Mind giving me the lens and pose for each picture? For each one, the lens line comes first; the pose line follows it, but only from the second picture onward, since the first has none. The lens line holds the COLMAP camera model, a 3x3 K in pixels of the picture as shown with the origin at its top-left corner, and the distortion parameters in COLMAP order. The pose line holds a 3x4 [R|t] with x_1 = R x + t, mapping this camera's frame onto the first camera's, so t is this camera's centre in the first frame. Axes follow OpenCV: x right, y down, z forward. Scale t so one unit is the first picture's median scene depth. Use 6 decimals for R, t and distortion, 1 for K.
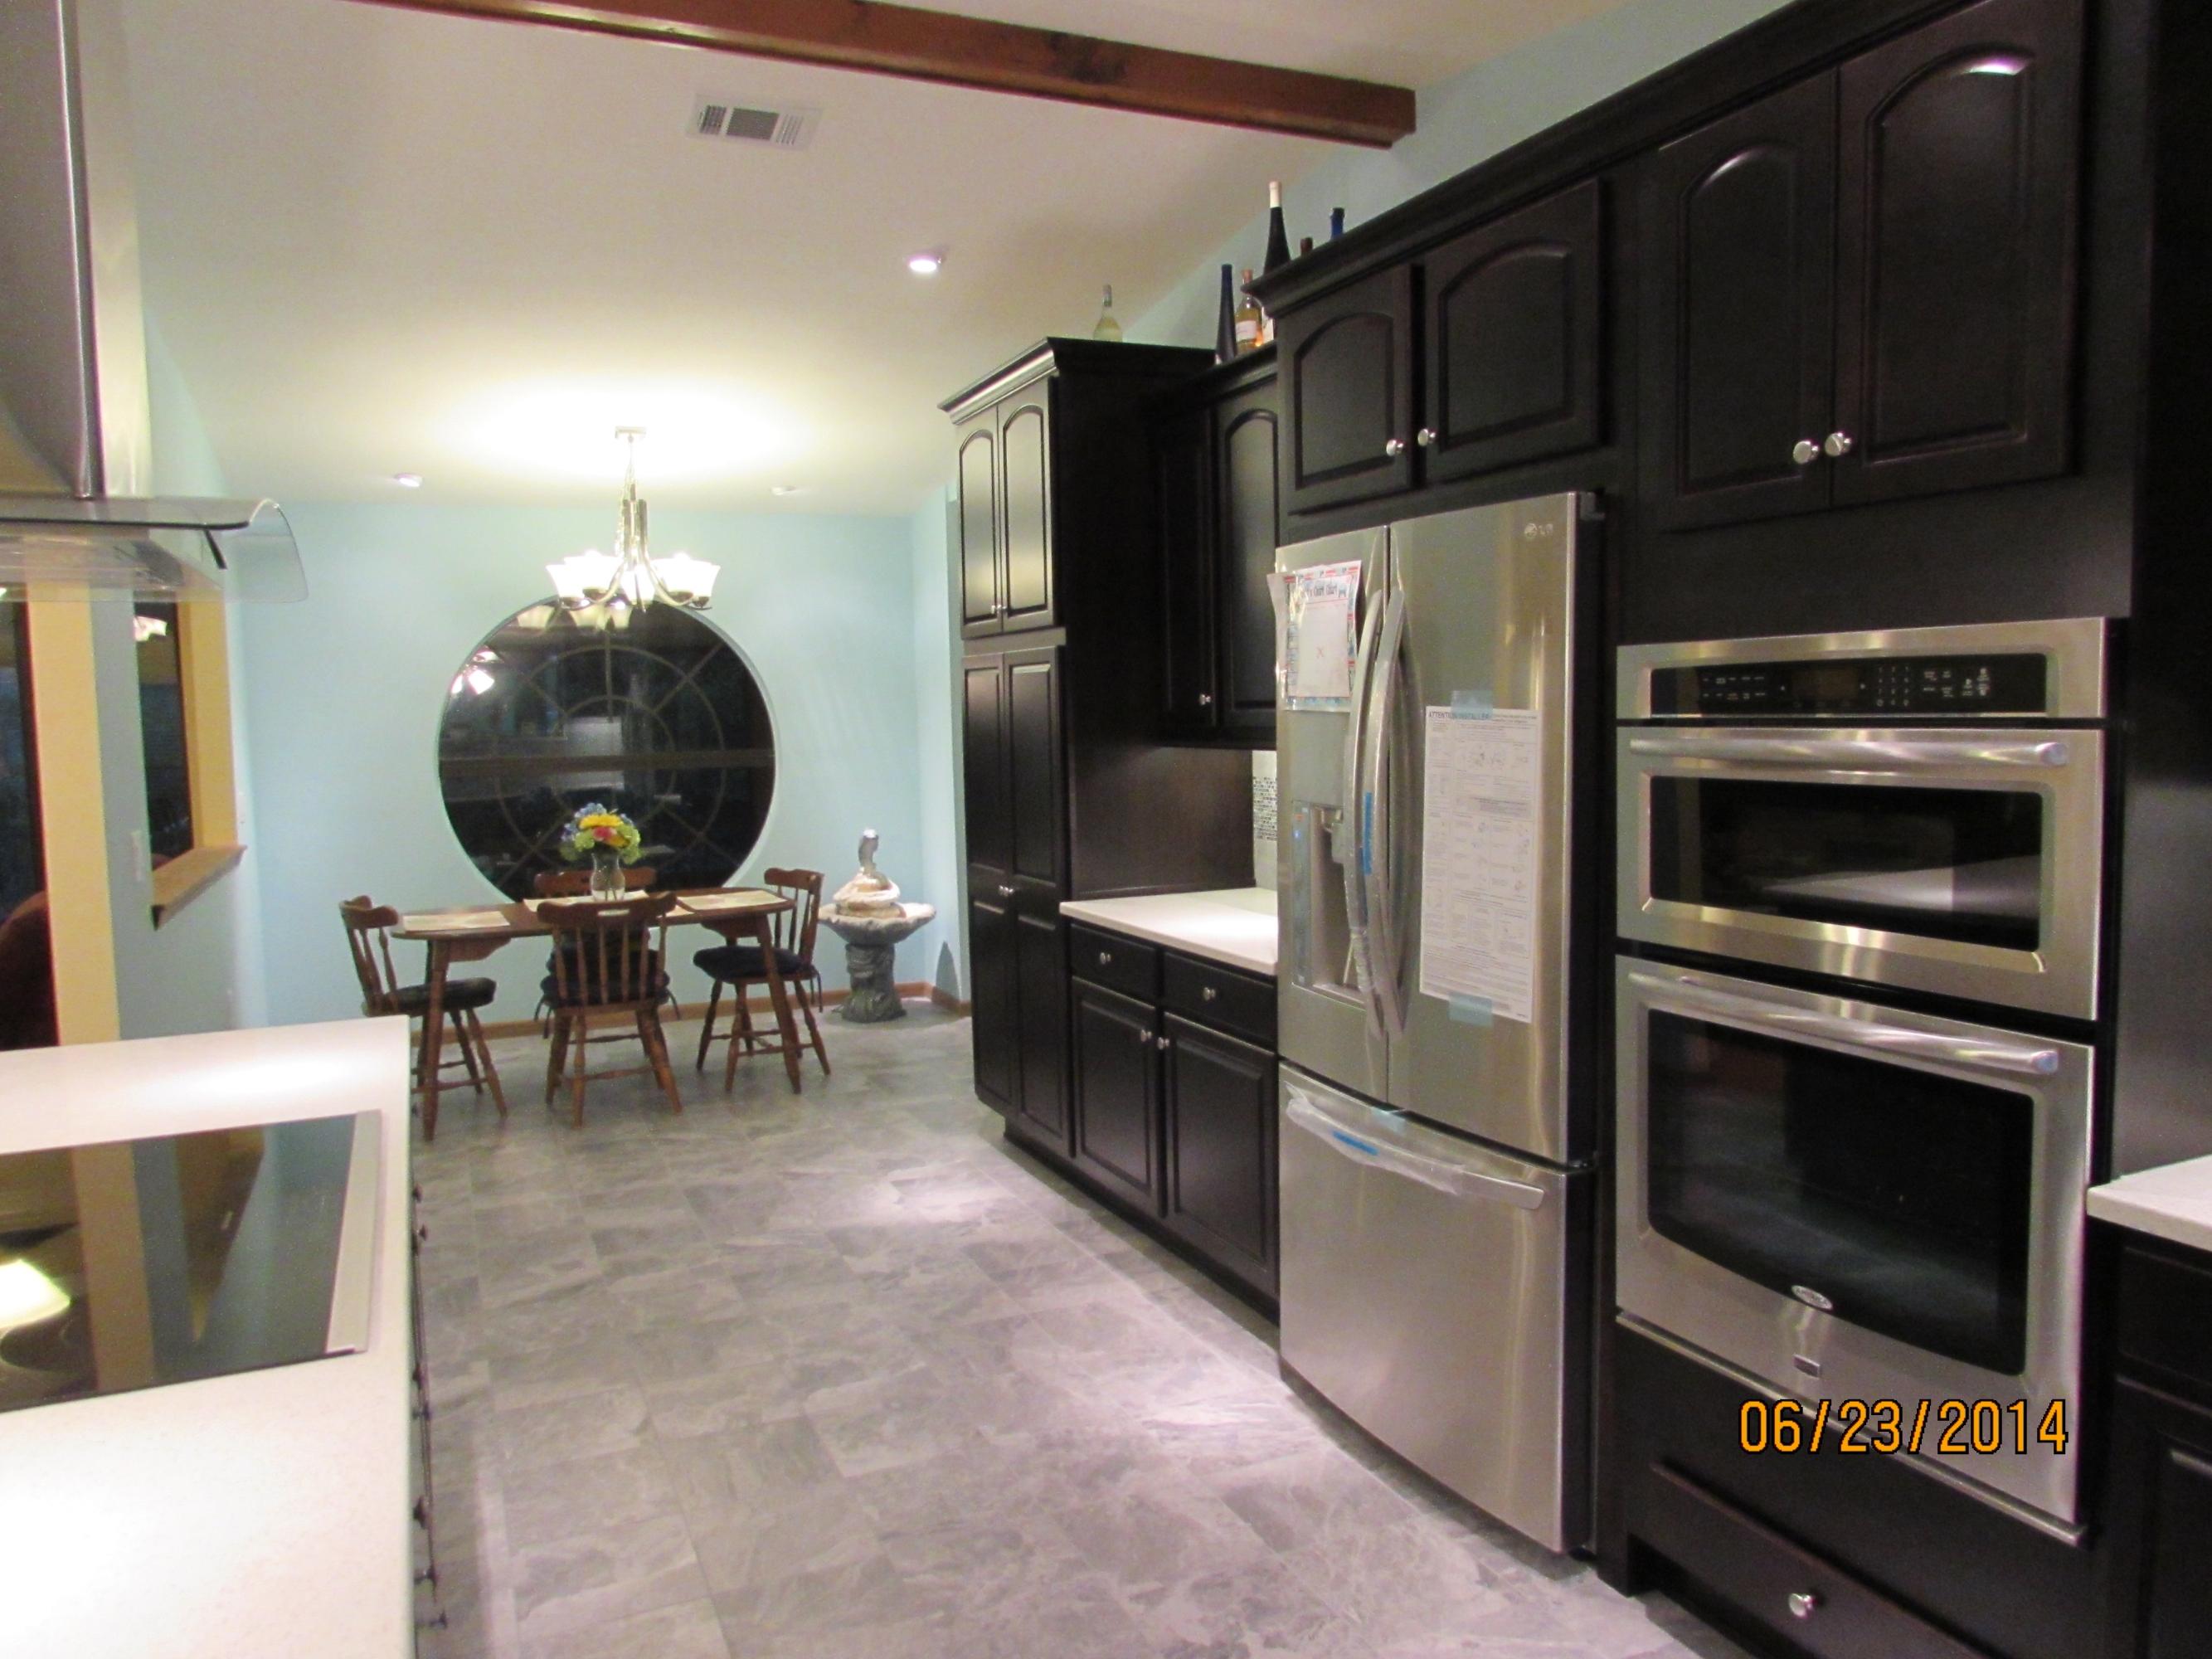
lens RADIAL K [[1555.9, 0, 1093.6], [0, 1555.9, 837.2], [0, 0, 1]] dist [-0.042277, 0.015715]
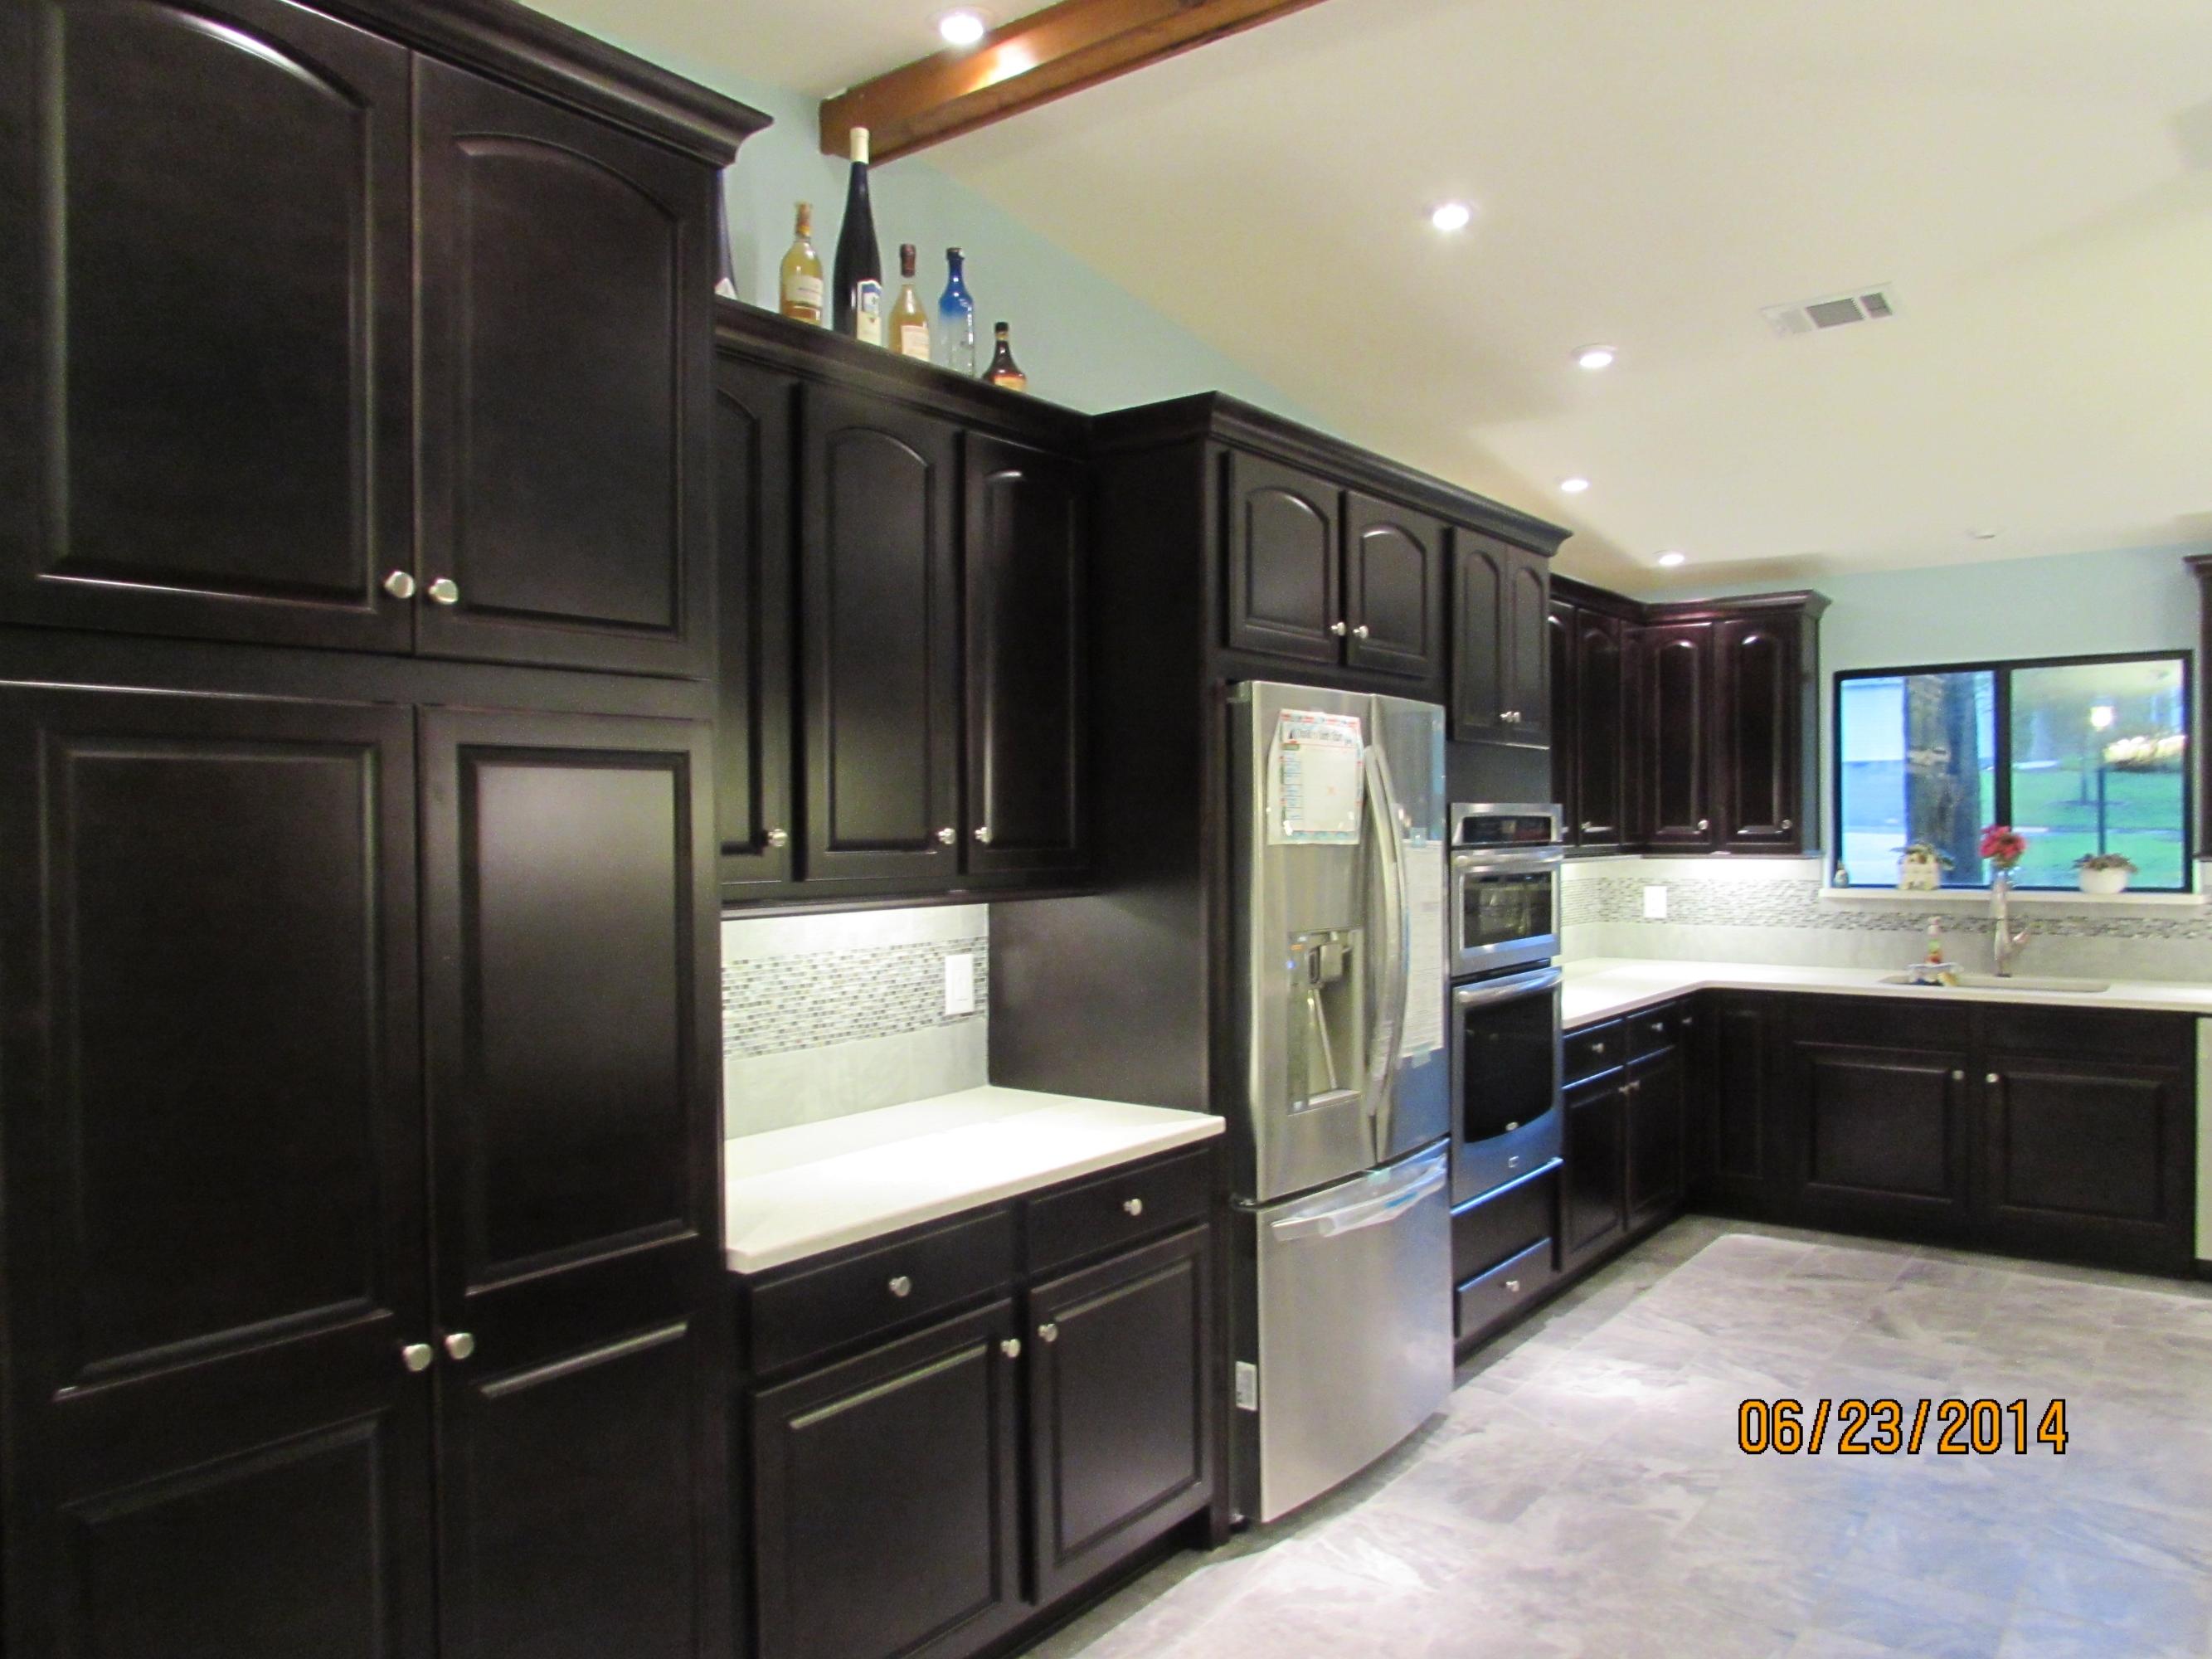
lens RADIAL K [[1555.9, 0, 1105.0], [0, 1555.9, 832.5], [0, 0, 1]] dist [-0.042277, 0.015715]
pose [[-0.484755, 0.024760, 0.874300, -0.390236], [0.098351, 0.994803, 0.026359, -0.070450], [-0.869103, 0.098766, -0.484670, 0.878631]]
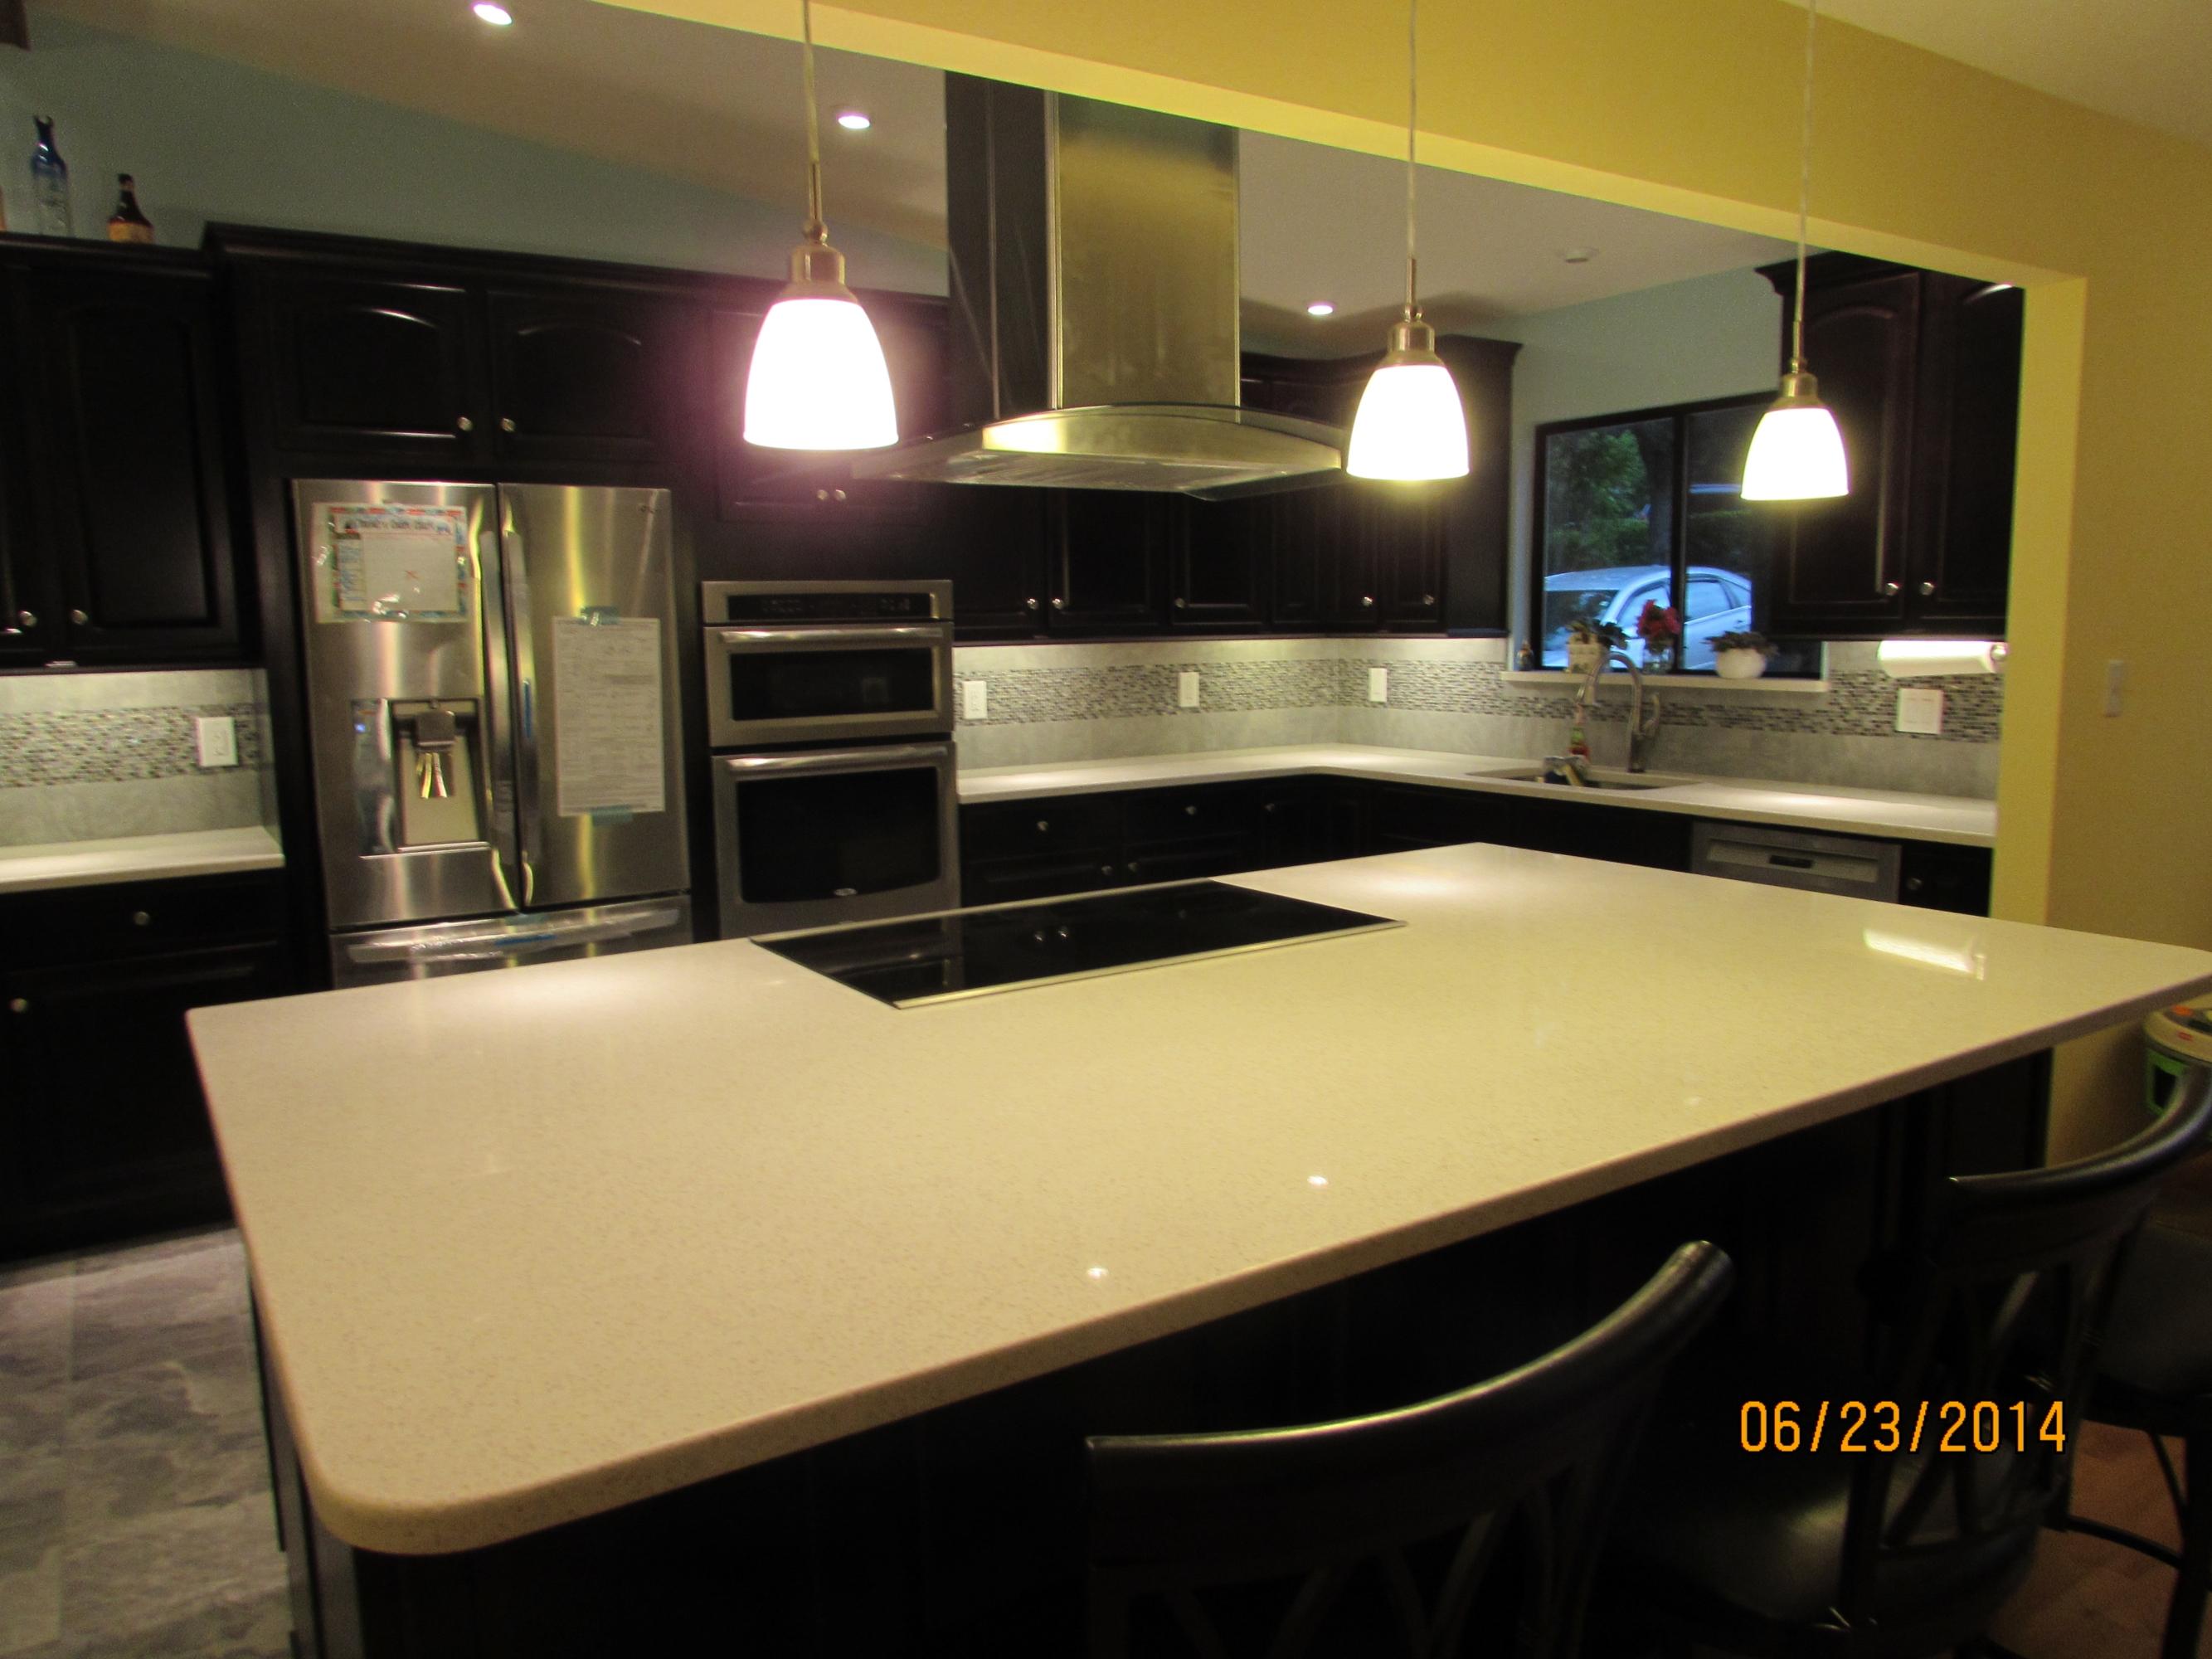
lens RADIAL K [[1555.9, 0, 1121.0], [0, 1555.9, 843.0], [0, 0, 1]] dist [-0.042277, 0.015715]
pose [[-0.167396, -0.113441, 0.979341, -0.619257], [0.107735, 0.985304, 0.132547, -0.005024], [-0.979986, 0.127697, -0.152715, 0.343295]]
